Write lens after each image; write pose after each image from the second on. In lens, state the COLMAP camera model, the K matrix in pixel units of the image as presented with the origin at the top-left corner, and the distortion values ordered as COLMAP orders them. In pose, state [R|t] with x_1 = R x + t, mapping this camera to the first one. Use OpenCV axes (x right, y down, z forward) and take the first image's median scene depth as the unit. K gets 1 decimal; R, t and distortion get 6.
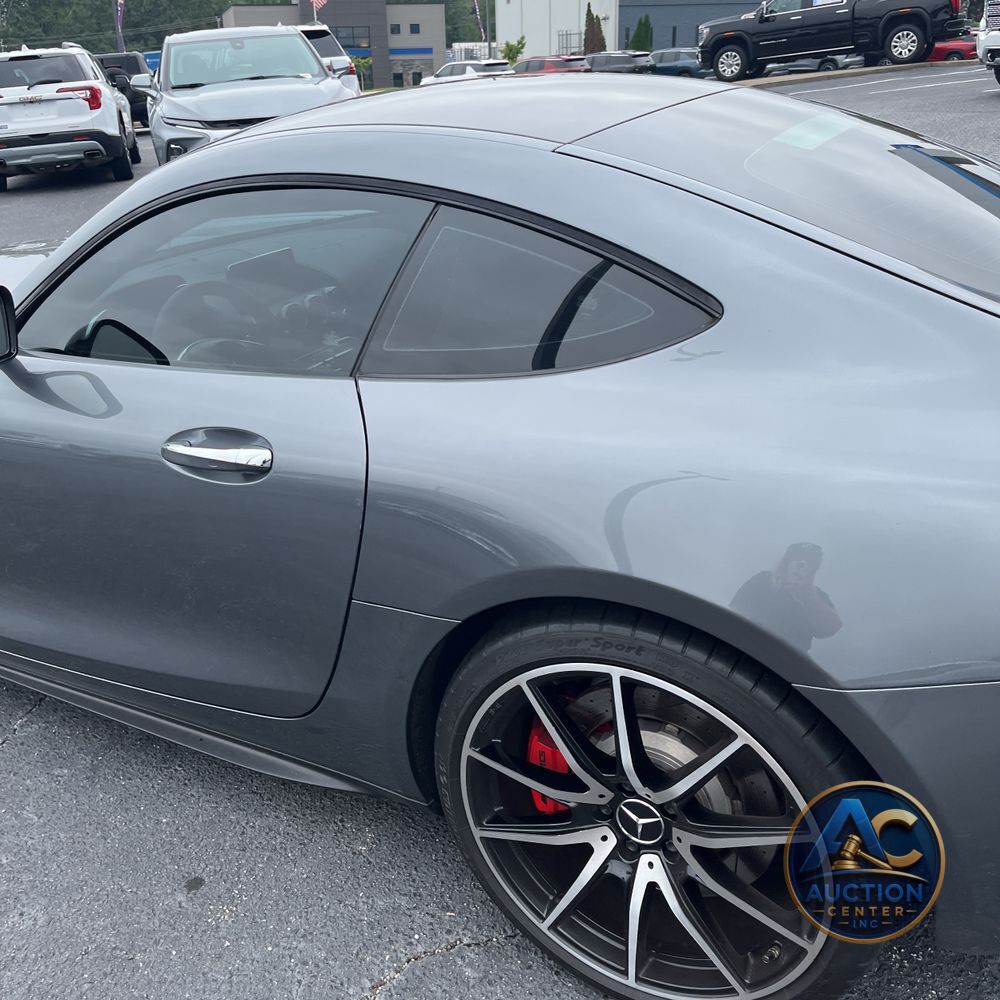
lens RADIAL K [[1011.8, 0, 482.6], [0, 1011.8, 481.3], [0, 0, 1]] dist [0.104680, -0.152517]
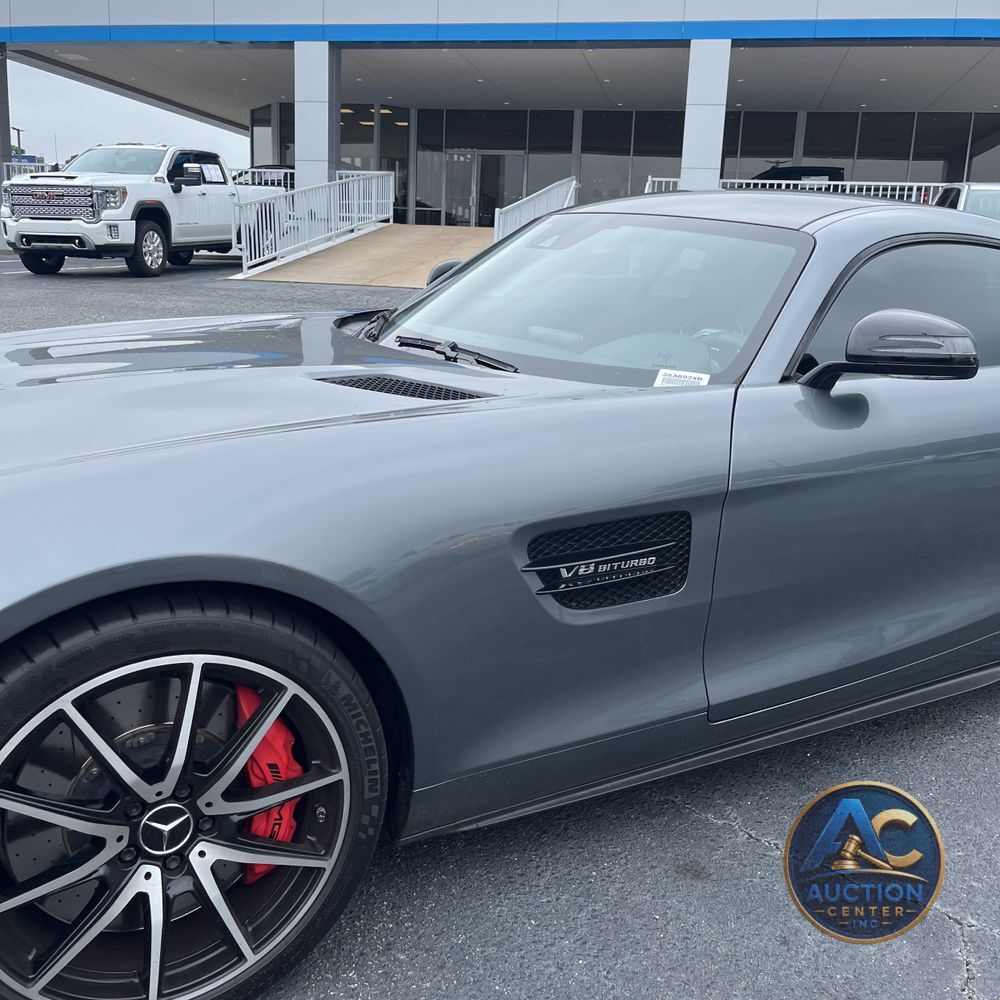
lens RADIAL K [[1015.7, 0, 500.0], [0, 1015.7, 500.0], [0, 0, 1]] dist [0.009070, 0.004198]
pose [[0.476424, -0.132991, 0.869099, -0.139919], [0.272418, 0.962177, -0.002101, -0.008892], [-0.835948, 0.237759, 0.494633, 0.073315]]
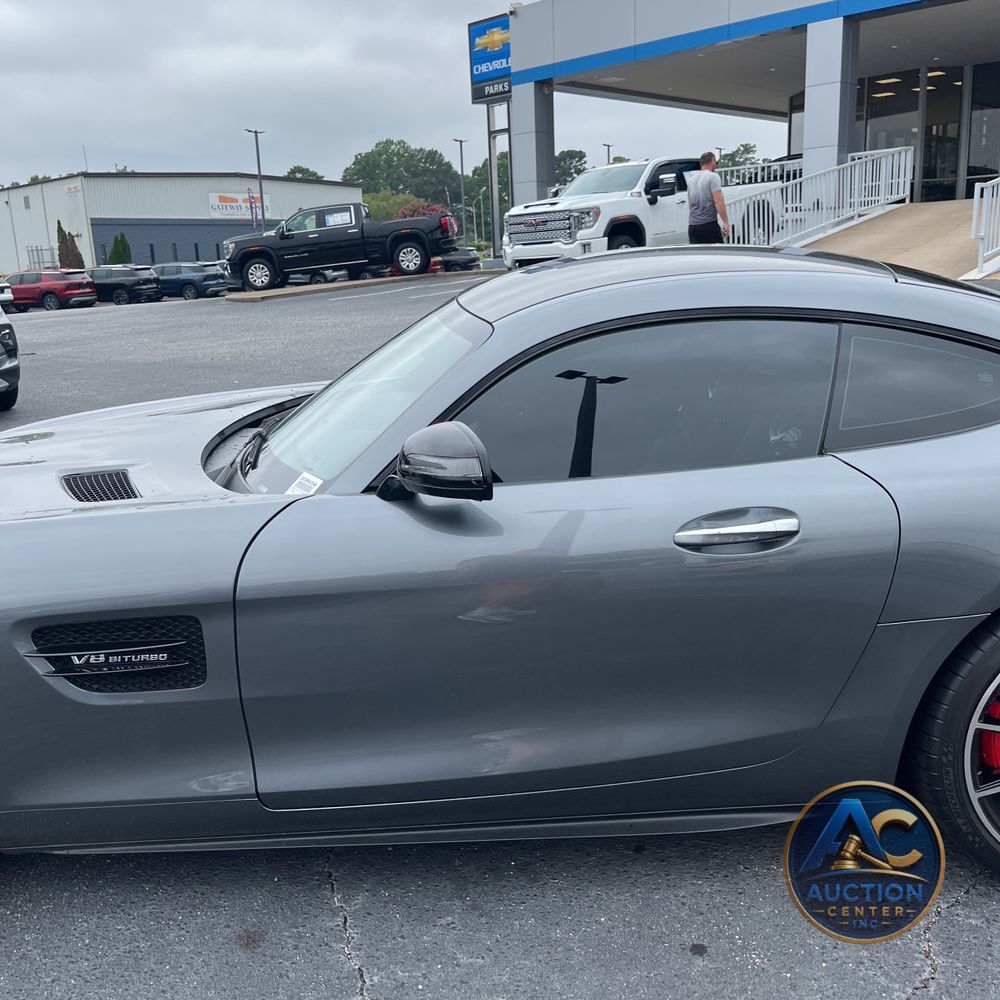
lens RADIAL K [[1015.3, 0, 495.0], [0, 1015.3, 513.4], [0, 0, 1]] dist [0.042288, -0.048636]
pose [[0.874950, -0.116990, 0.469869, -0.079275], [0.190623, 0.975237, -0.112142, 0.002445], [-0.445114, 0.187687, 0.875584, 0.006843]]
